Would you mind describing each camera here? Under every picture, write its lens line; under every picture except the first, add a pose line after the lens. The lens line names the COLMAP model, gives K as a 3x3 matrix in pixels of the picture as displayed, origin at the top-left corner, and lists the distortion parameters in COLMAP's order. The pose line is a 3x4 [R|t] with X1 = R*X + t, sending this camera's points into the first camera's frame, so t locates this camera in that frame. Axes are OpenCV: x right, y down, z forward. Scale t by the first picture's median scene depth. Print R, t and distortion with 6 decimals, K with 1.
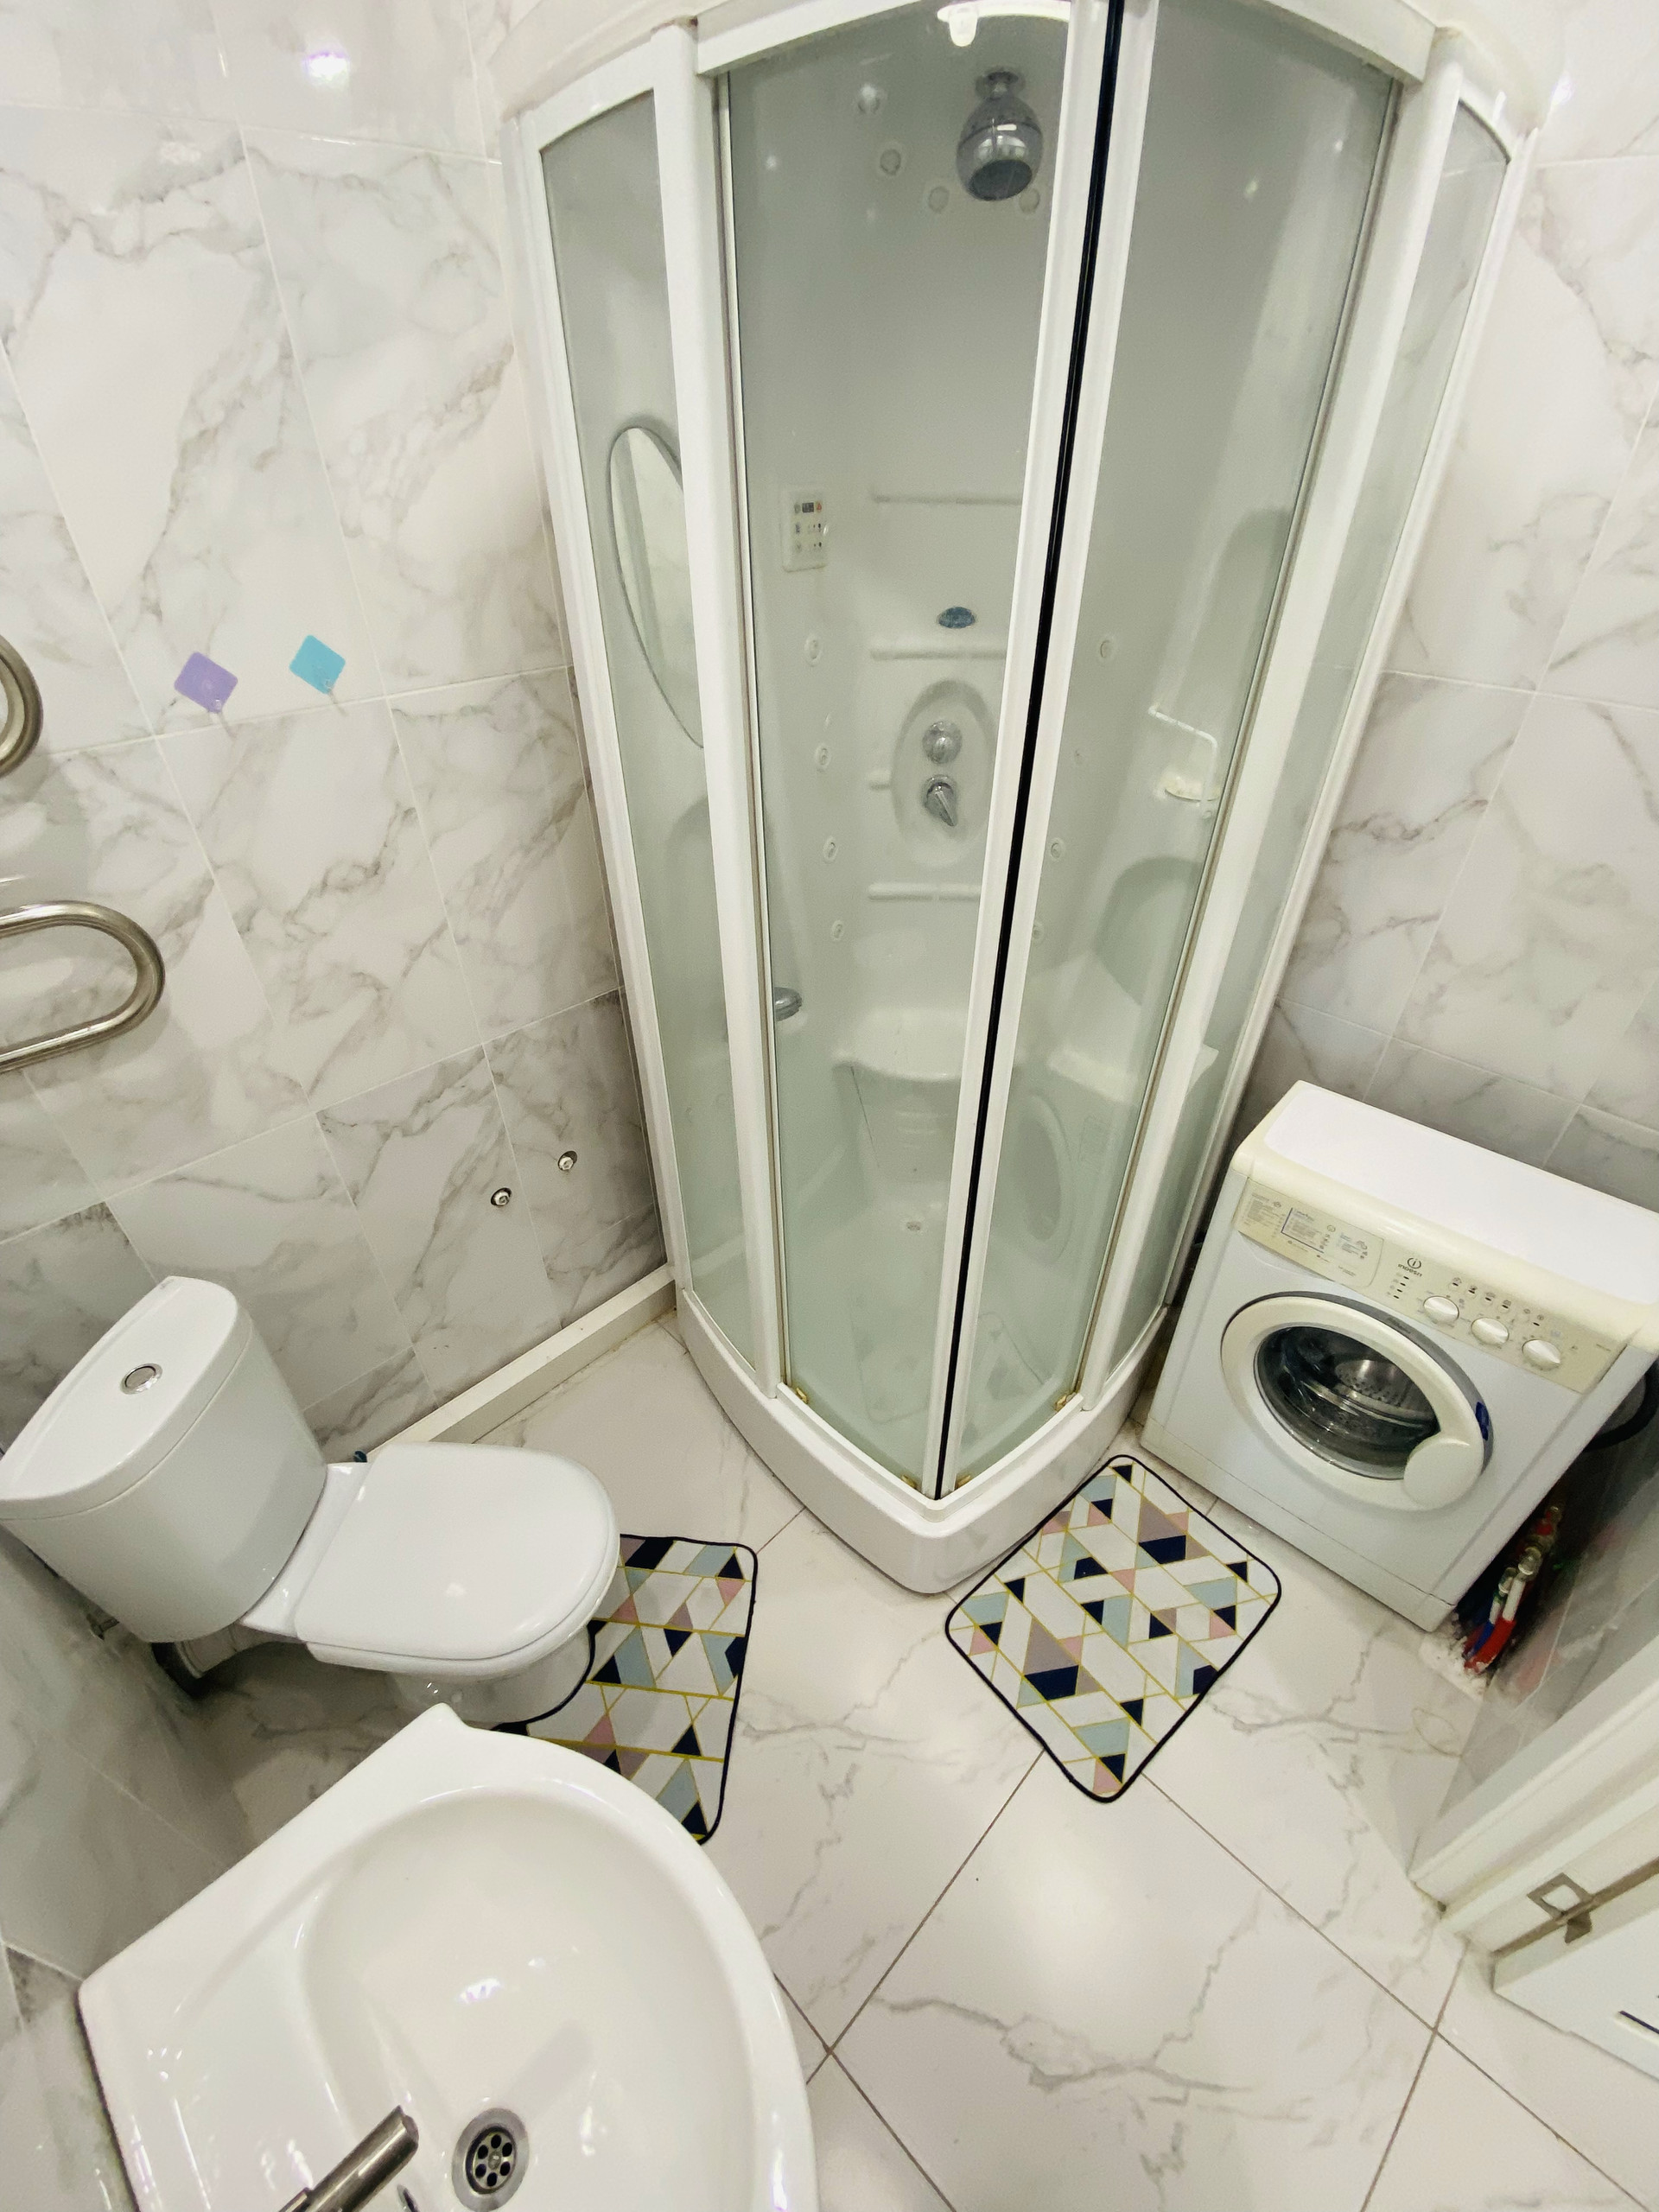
lens RADIAL K [[899.5, 0, 839.4], [0, 899.5, 1109.2], [0, 0, 1]] dist [0.031439, -0.025685]
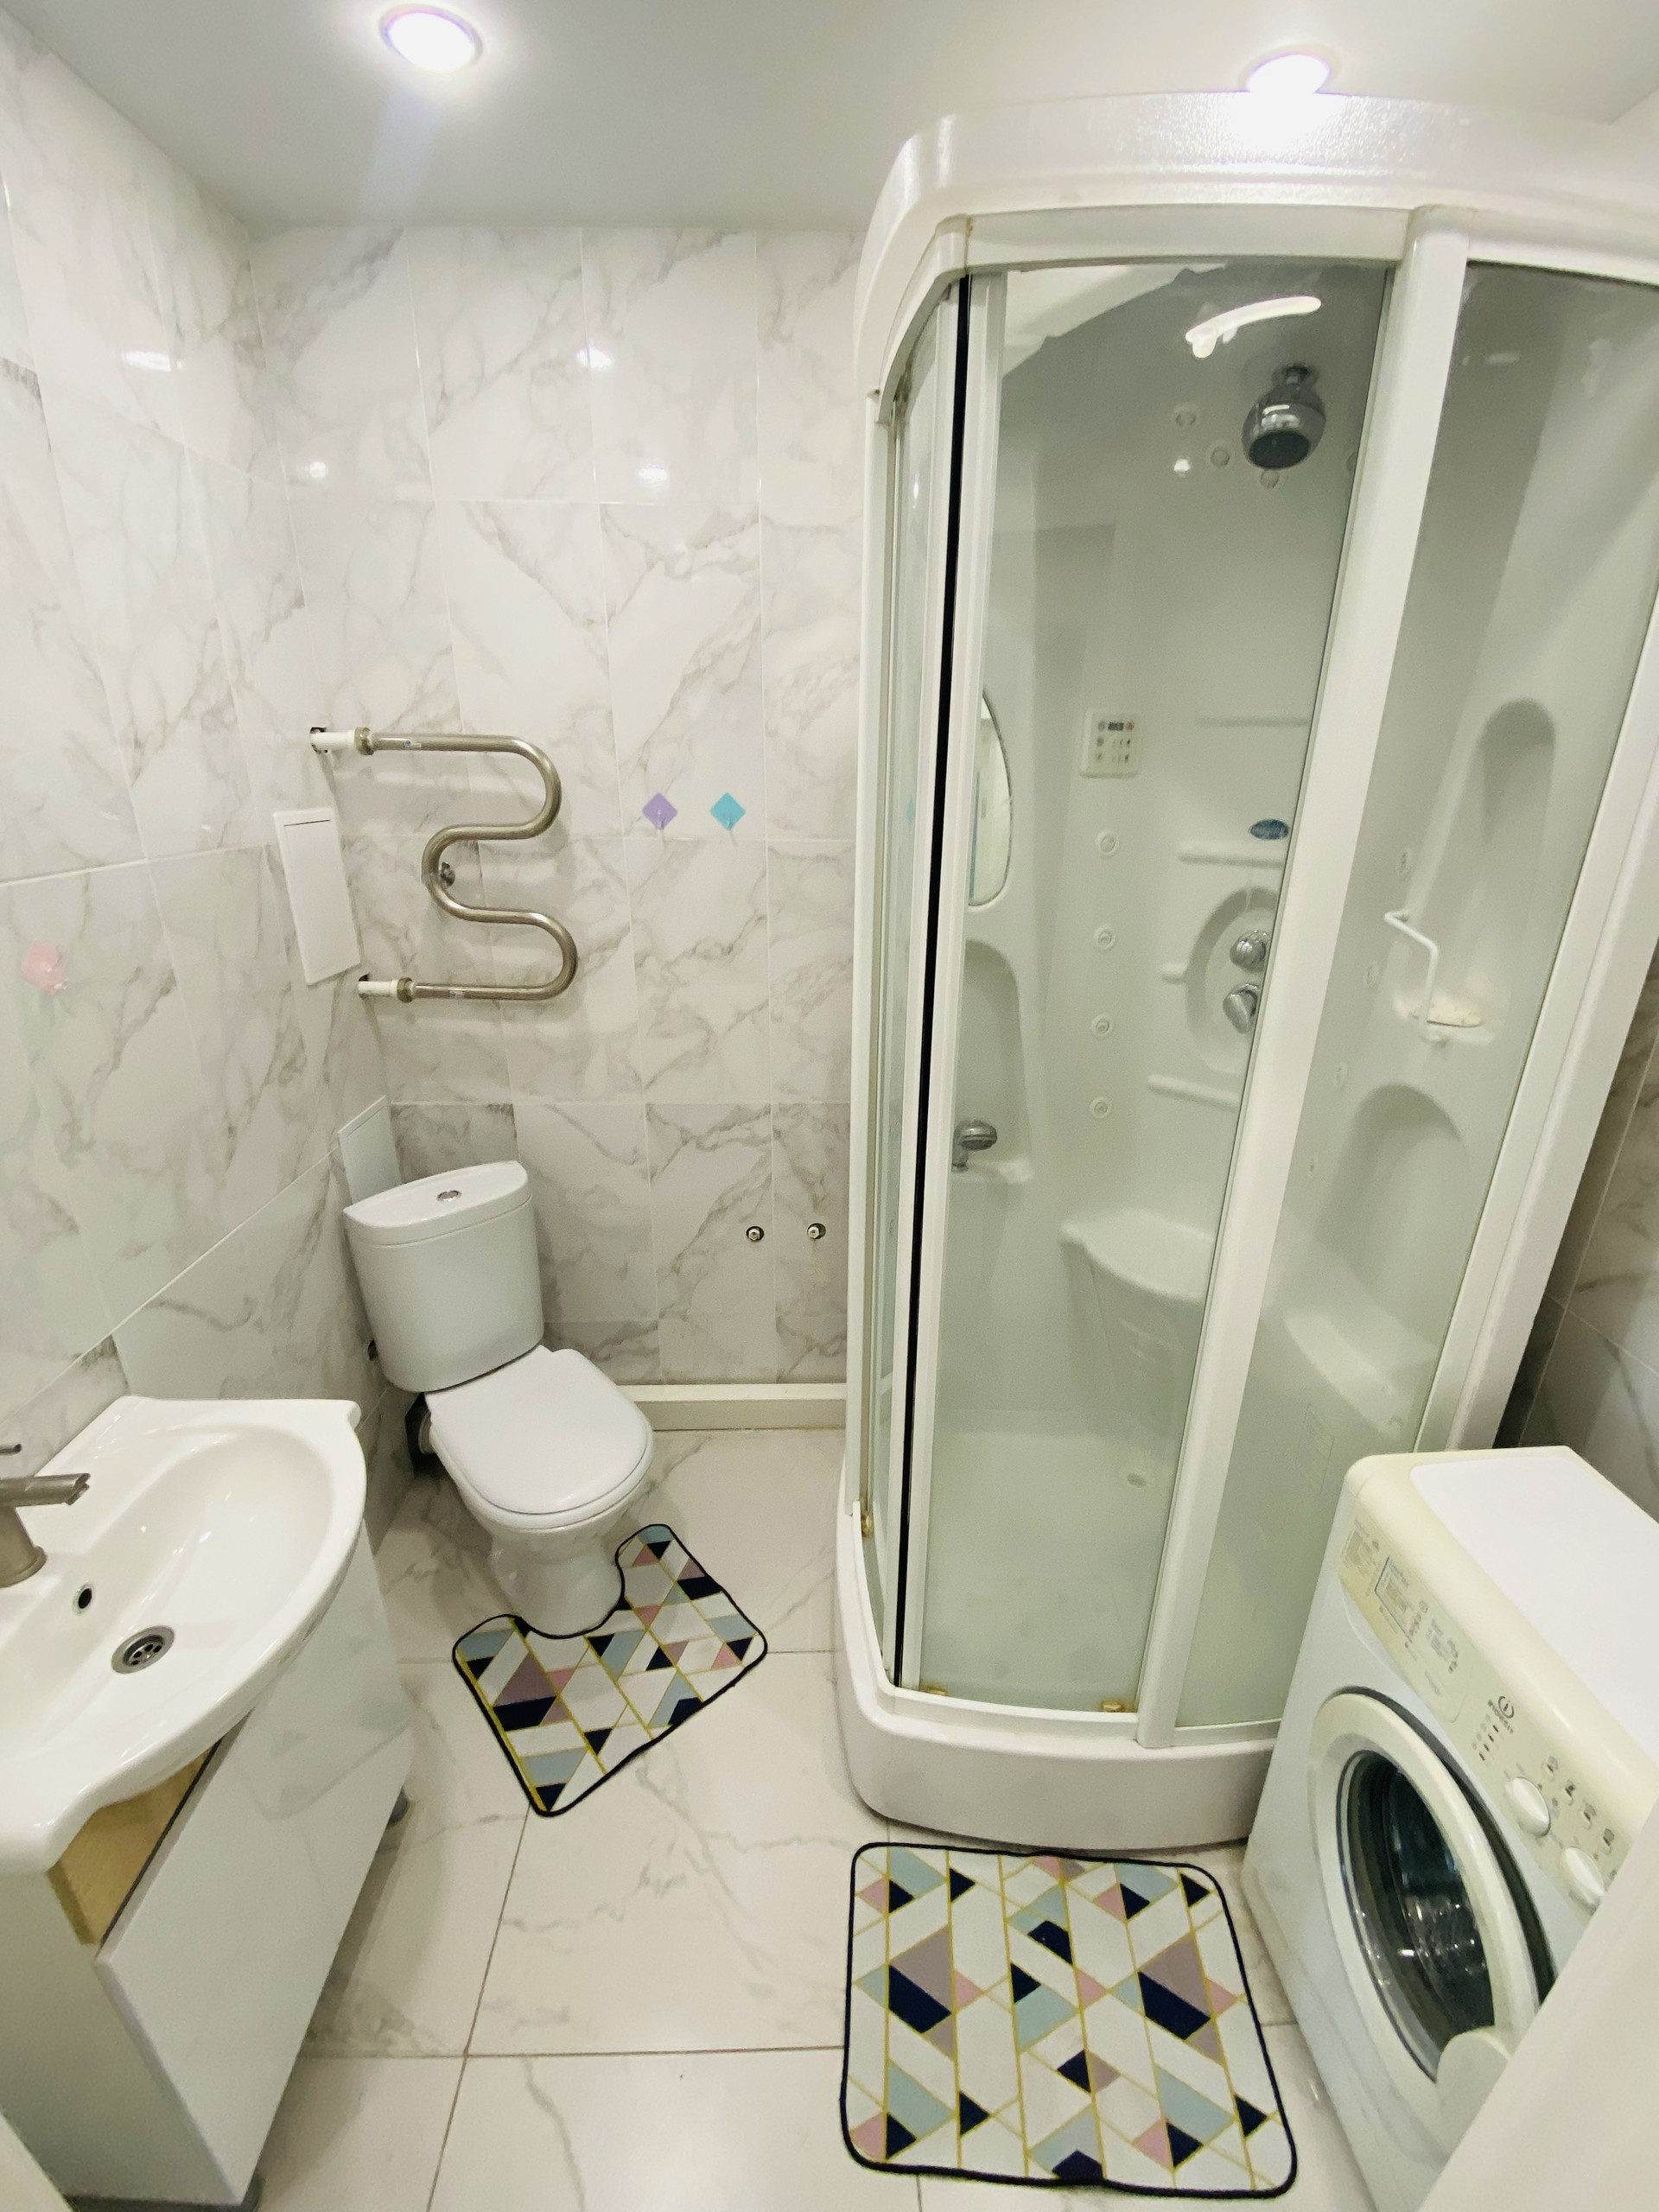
lens RADIAL K [[899.5, 0, 839.4], [0, 899.5, 1109.2], [0, 0, 1]] dist [0.031439, -0.025685]
pose [[0.731506, 0.252065, -0.633531, 0.503234], [-0.416209, 0.901037, -0.122077, 0.054190], [0.540064, 0.352981, 0.764026, 0.089956]]
